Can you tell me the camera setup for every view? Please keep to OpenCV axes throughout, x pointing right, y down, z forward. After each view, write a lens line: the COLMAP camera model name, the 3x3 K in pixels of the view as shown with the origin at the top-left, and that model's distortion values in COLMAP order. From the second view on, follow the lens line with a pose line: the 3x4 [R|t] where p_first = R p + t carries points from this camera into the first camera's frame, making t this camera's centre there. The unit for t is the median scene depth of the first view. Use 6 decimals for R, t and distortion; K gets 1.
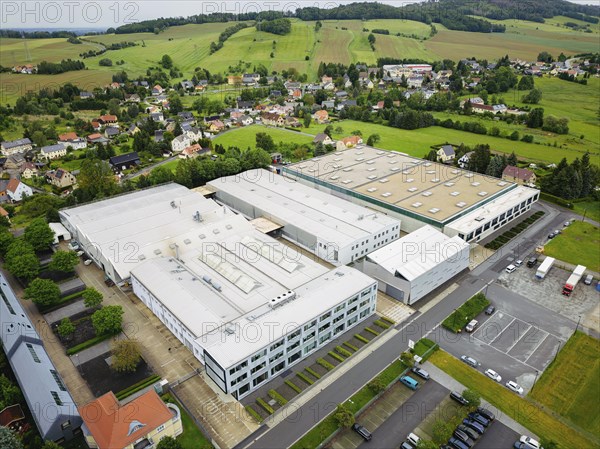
lens RADIAL K [[434.6, 0, 300.0], [0, 434.6, 224.5], [0, 0, 1]] dist [0.006210, 0.002641]
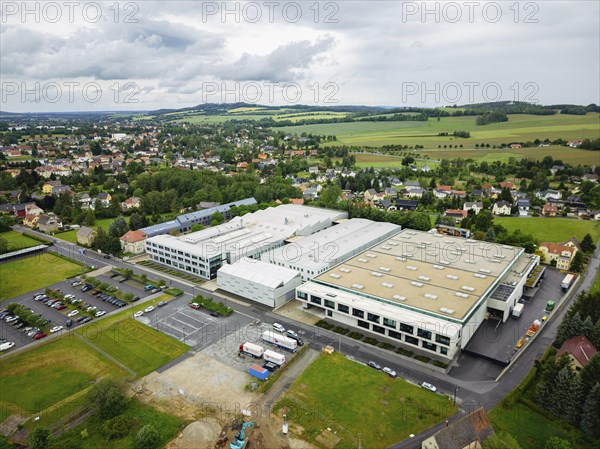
lens RADIAL K [[434.6, 0, 300.0], [0, 434.6, 224.5], [0, 0, 1]] dist [0.006210, 0.002641]
pose [[0.185322, 0.266537, -0.945840, 1.341948], [-0.410034, 0.895693, 0.172066, -0.309713], [0.893044, 0.355939, 0.275281, 0.616824]]
